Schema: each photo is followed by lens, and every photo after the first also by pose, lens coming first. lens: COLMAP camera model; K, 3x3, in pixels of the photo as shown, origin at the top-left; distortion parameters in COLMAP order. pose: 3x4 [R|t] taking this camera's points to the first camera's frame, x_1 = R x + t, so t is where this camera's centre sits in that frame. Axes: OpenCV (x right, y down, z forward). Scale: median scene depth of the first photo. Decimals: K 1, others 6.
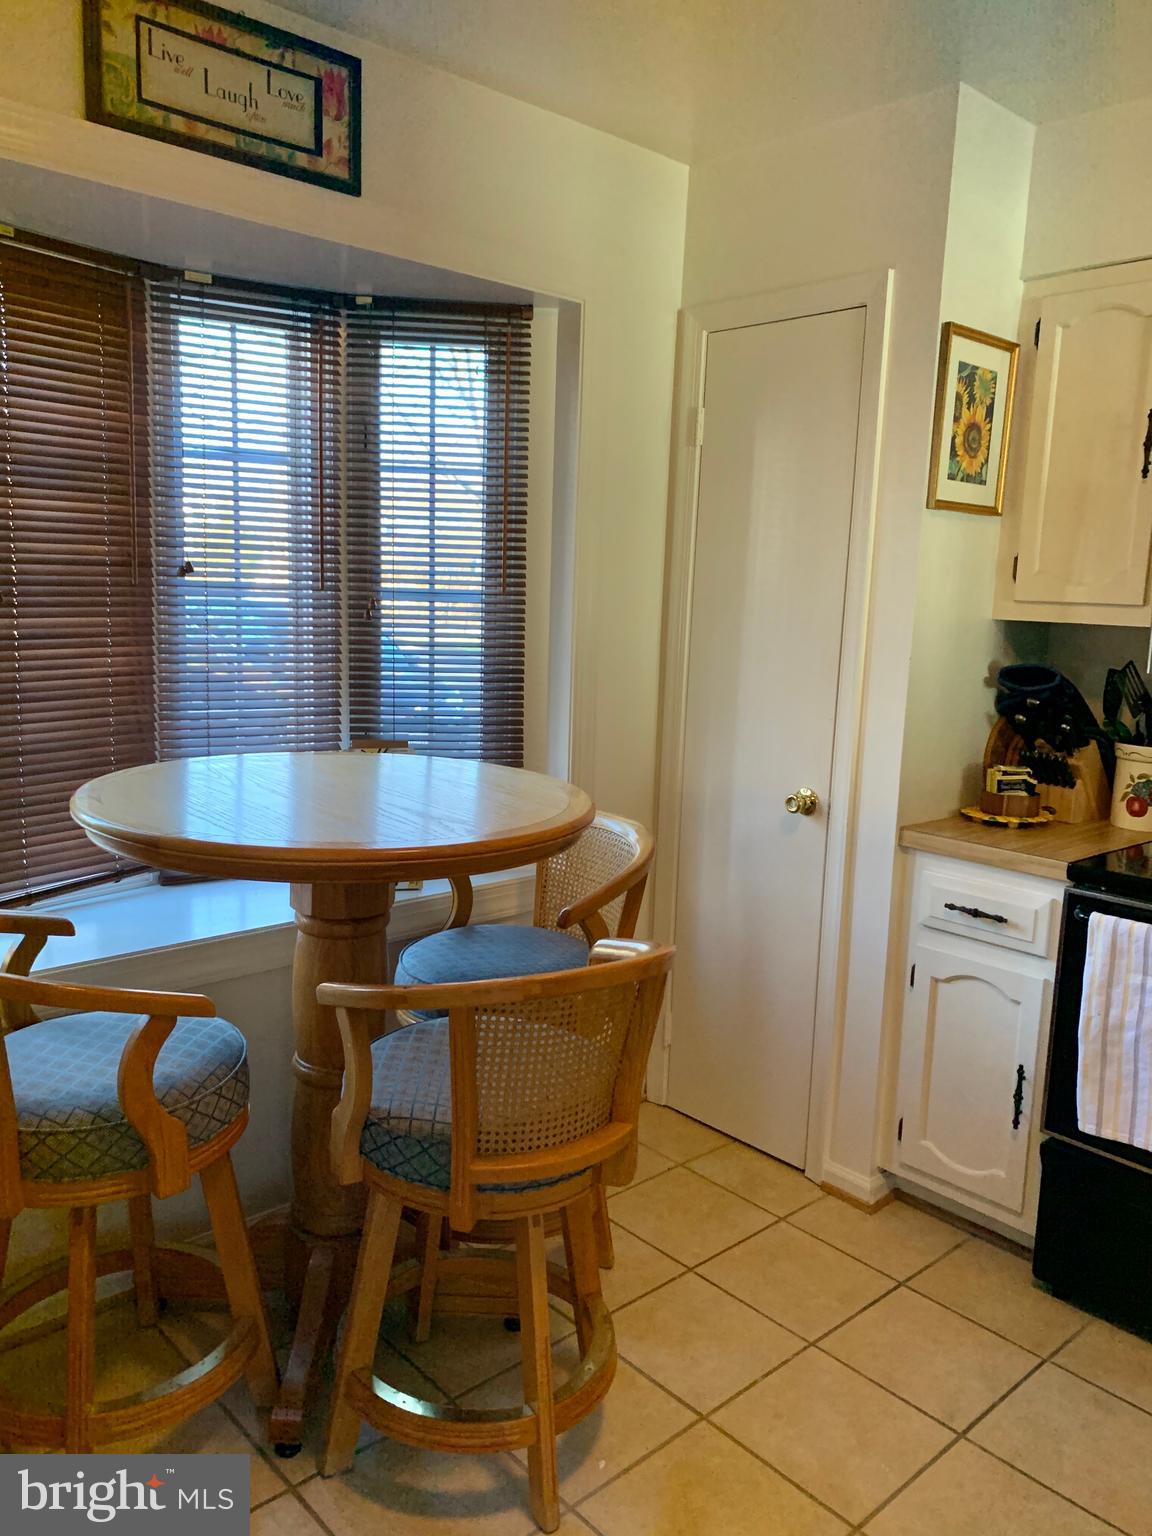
lens RADIAL K [[1181.2, 0, 566.7], [0, 1181.2, 763.0], [0, 0, 1]] dist [0.023010, -0.017618]
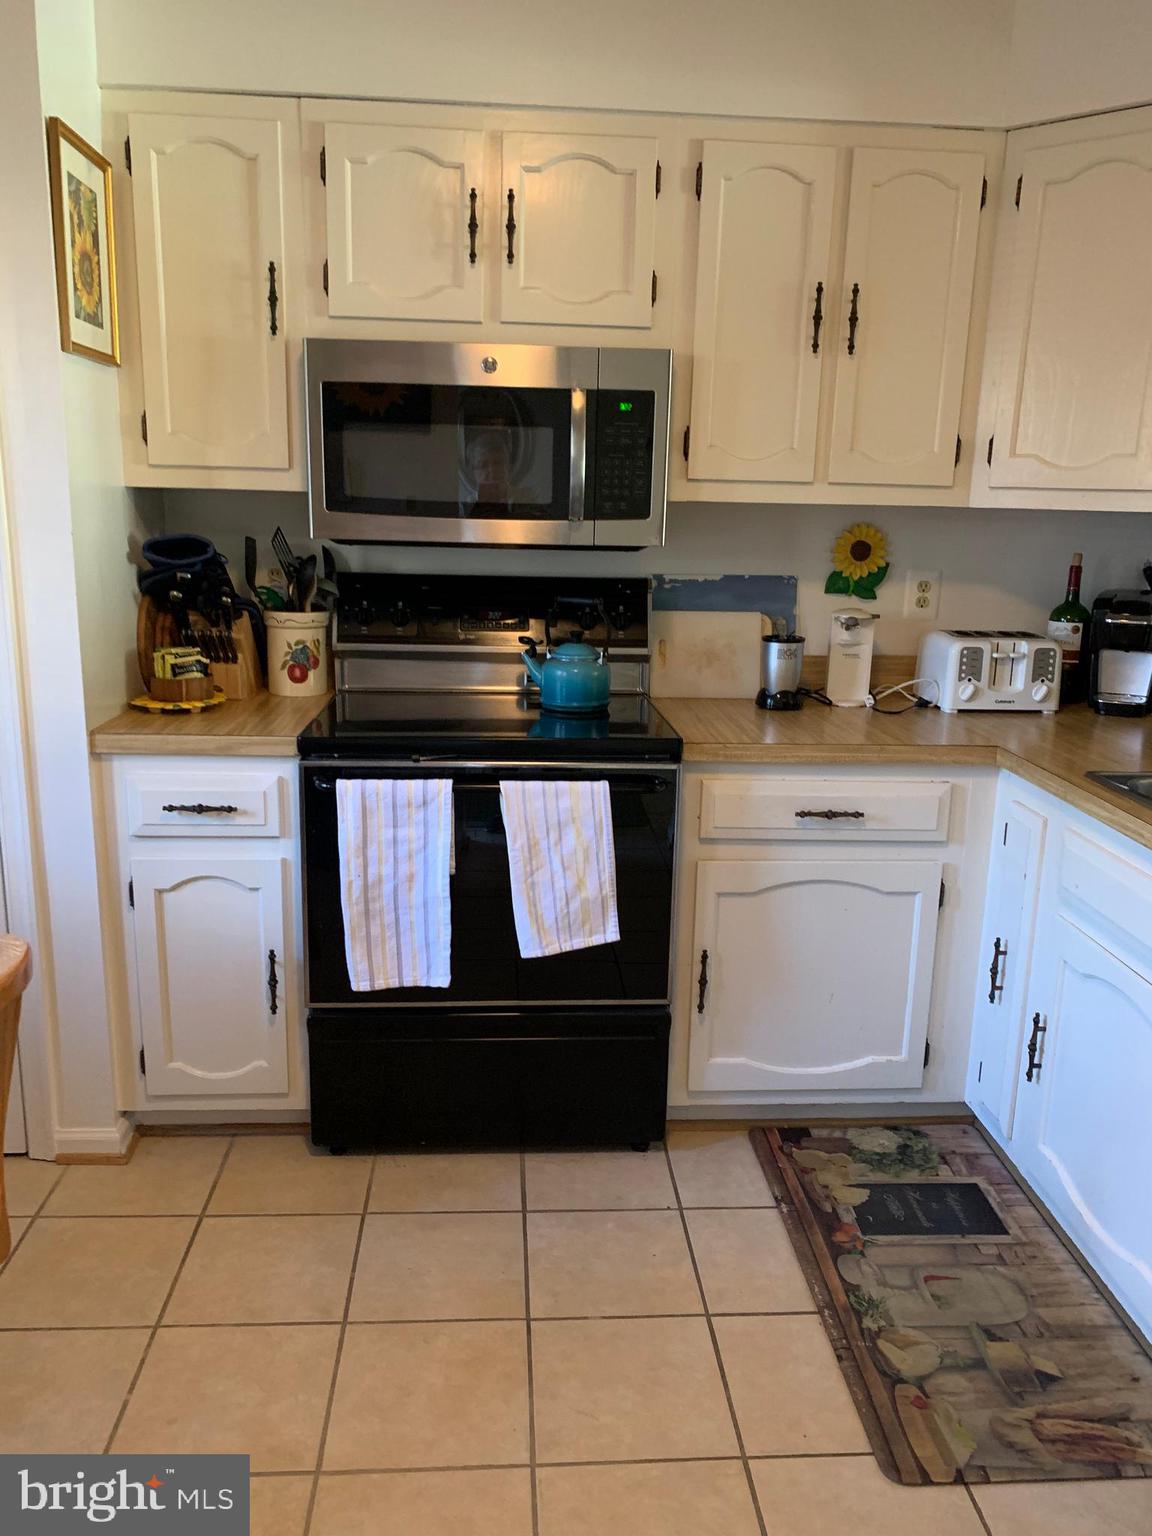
lens RADIAL K [[1181.2, 0, 575.8], [0, 1181.2, 769.5], [0, 0, 1]] dist [0.023010, -0.017618]
pose [[0.614543, -0.195064, 0.764386, -0.166266], [0.112886, 0.980720, 0.159513, -0.016974], [-0.780765, -0.011739, 0.624715, 0.183008]]
